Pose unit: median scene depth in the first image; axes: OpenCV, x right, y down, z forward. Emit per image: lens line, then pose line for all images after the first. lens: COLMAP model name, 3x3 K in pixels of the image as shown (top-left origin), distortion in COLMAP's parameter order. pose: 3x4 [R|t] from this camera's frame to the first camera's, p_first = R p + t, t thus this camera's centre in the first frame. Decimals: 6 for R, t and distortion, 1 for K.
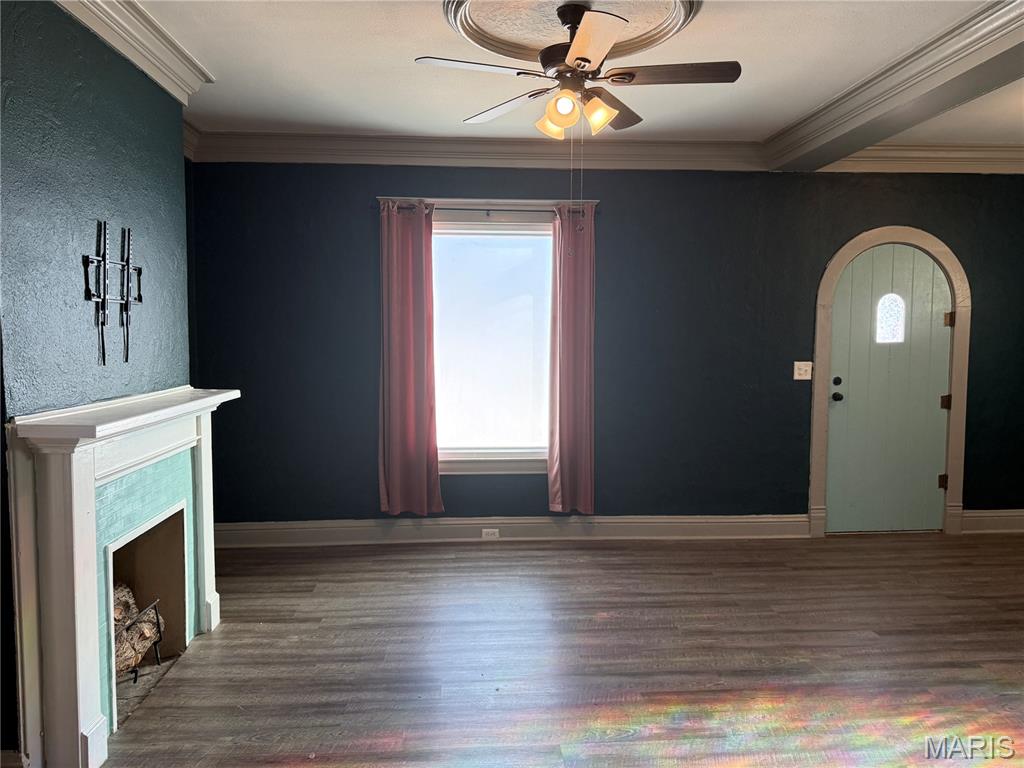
lens RADIAL K [[719.5, 0, 512.0], [0, 719.5, 384.0], [0, 0, 1]] dist [0.071593, -0.089756]
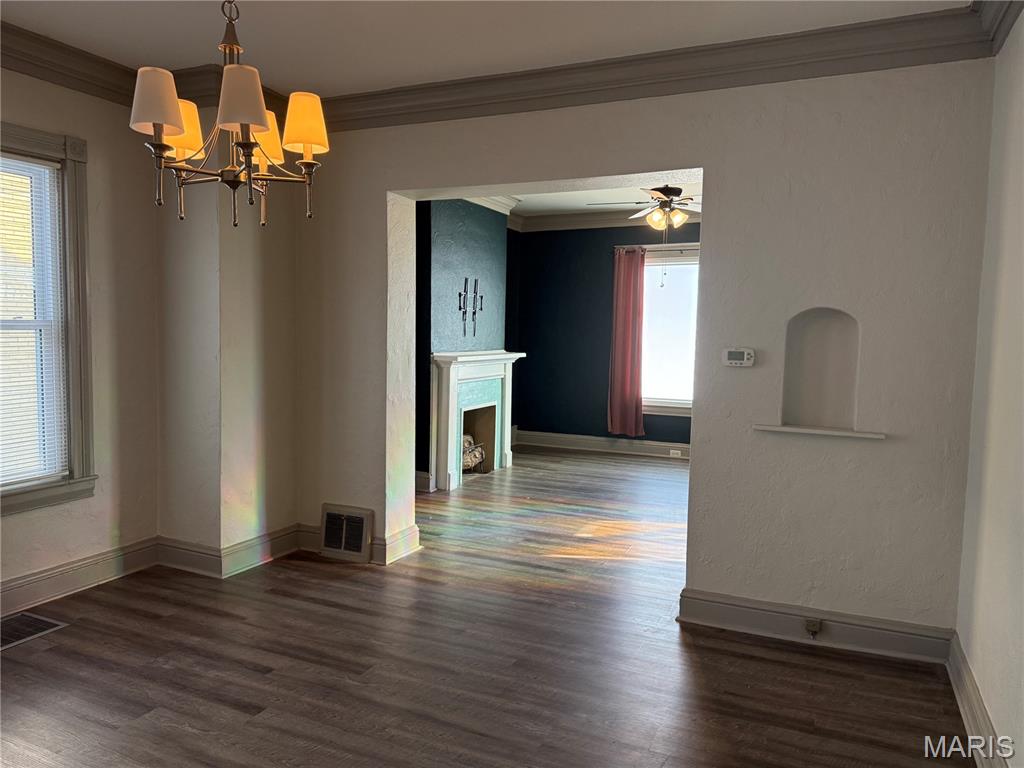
lens RADIAL K [[719.5, 0, 512.0], [0, 719.5, 384.0], [0, 0, 1]] dist [0.071593, -0.089756]
pose [[0.879958, 0.050340, -0.472376, 0.489743], [-0.048646, 0.998691, 0.015809, 0.057899], [0.472554, 0.009068, 0.881255, -0.706919]]
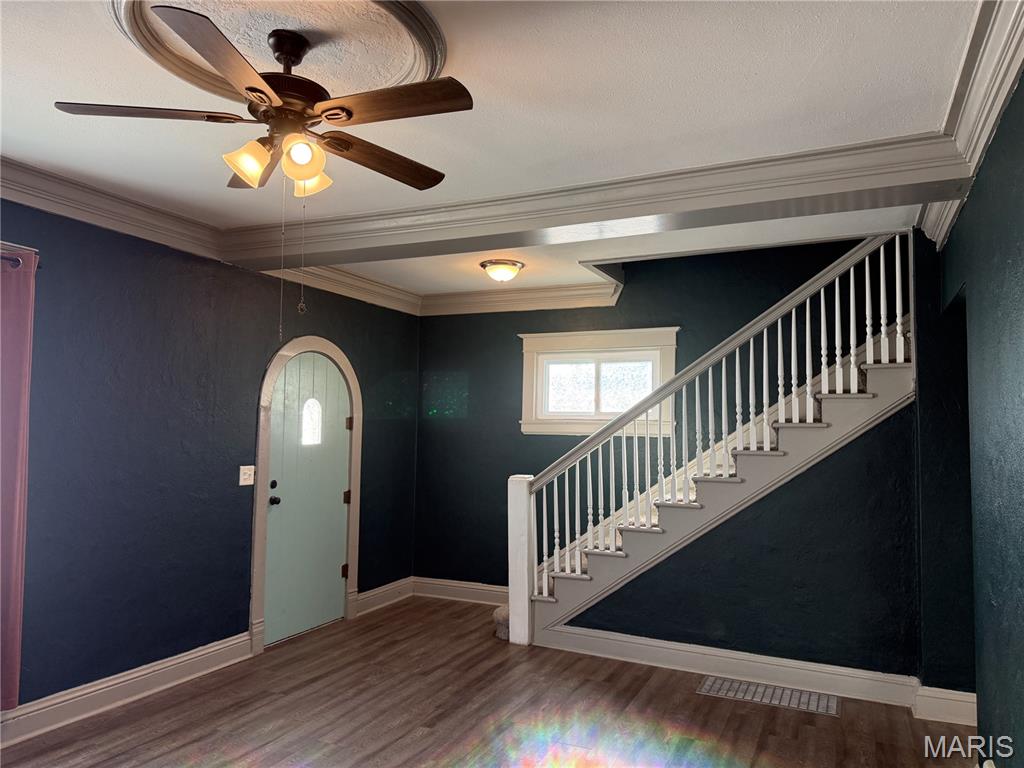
lens RADIAL K [[719.5, 0, 512.0], [0, 719.5, 384.0], [0, 0, 1]] dist [0.071593, -0.089756]
pose [[0.495343, 0.063676, 0.866360, -0.296214], [0.050286, 0.993536, -0.101774, -0.026742], [-0.867241, 0.093979, 0.488939, 0.268722]]
